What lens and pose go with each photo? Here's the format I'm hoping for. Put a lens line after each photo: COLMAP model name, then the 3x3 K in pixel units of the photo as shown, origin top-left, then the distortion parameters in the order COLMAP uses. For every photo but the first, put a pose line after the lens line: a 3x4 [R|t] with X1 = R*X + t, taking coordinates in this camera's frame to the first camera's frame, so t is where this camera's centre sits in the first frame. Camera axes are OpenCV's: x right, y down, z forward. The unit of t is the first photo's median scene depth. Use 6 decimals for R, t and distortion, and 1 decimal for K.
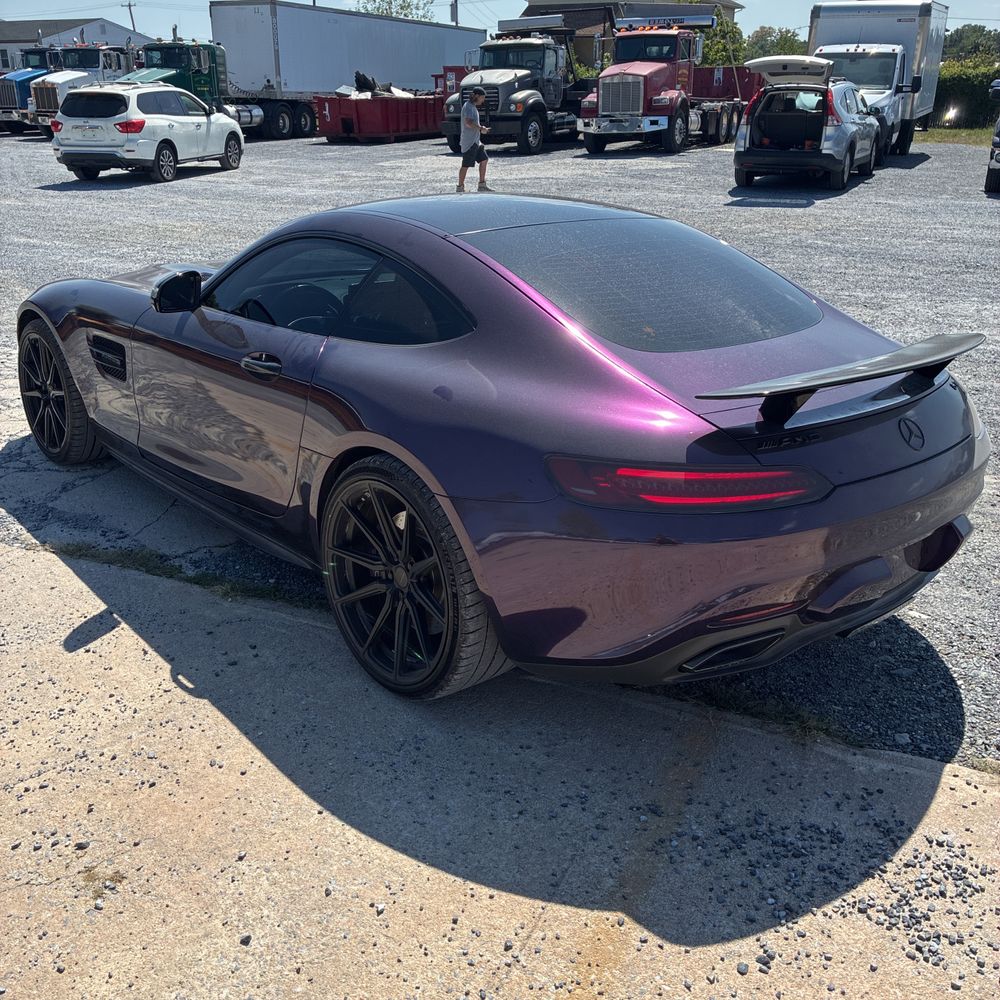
lens RADIAL K [[1012.3, 0, 498.5], [0, 1012.3, 500.4], [0, 0, 1]] dist [0.020554, 0.000000]
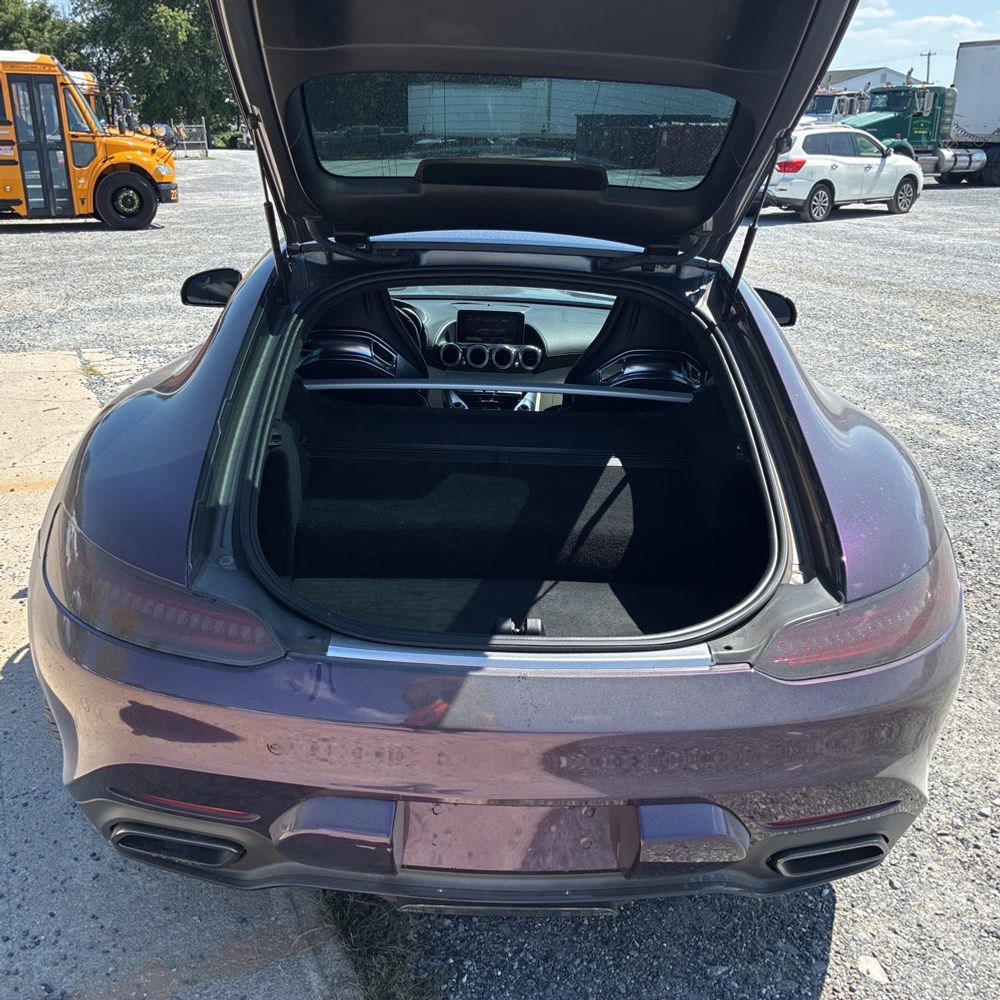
lens RADIAL K [[1012.3, 0, 498.7], [0, 1012.3, 495.6], [0, 0, 1]] dist [0.020554, 0.000000]
pose [[0.761311, 0.220687, -0.609674, 0.088544], [-0.249437, 0.967614, 0.038776, -0.016814], [0.598487, 0.122554, 0.791703, 0.063226]]
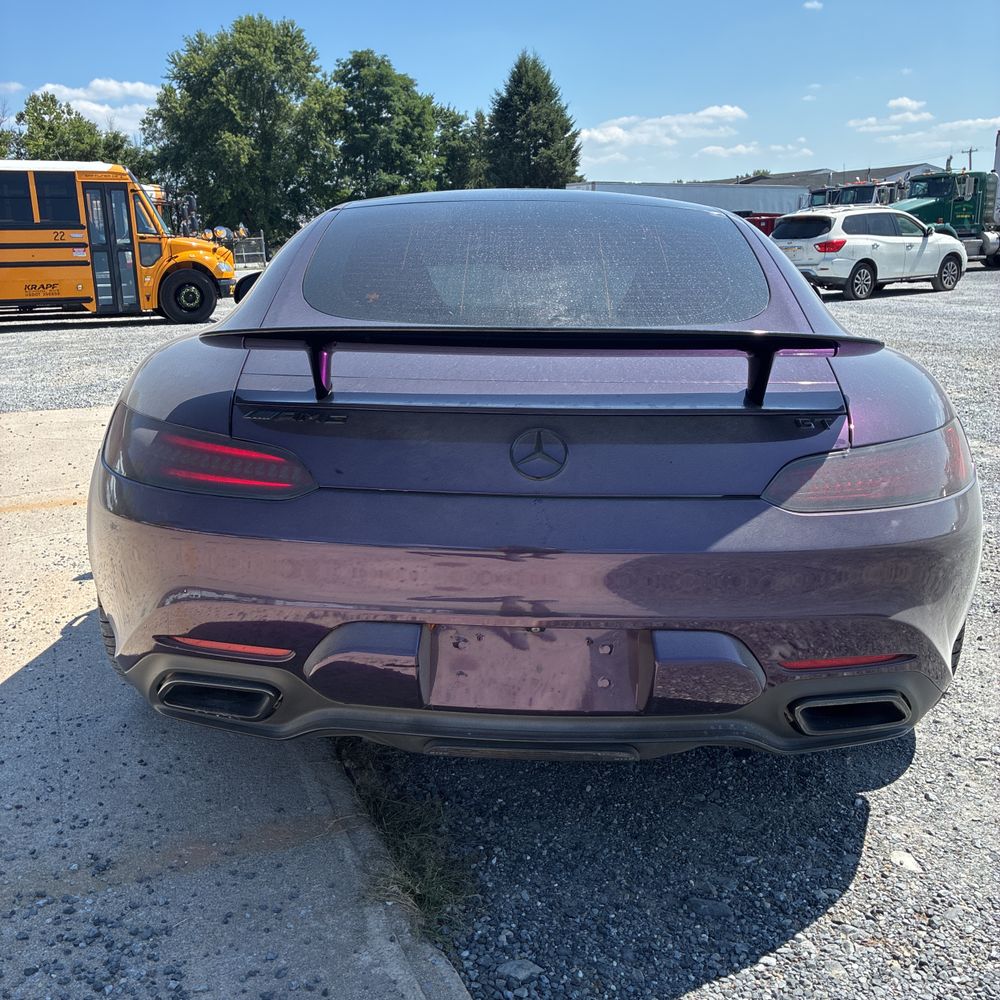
lens RADIAL K [[1012.3, 0, 486.1], [0, 1012.3, 497.1], [0, 0, 1]] dist [0.020554, 0.000000]
pose [[0.723545, 0.150426, -0.673688, 0.096069], [-0.238756, 0.970265, -0.039778, -0.000983], [0.647672, 0.189628, 0.737945, 0.063743]]
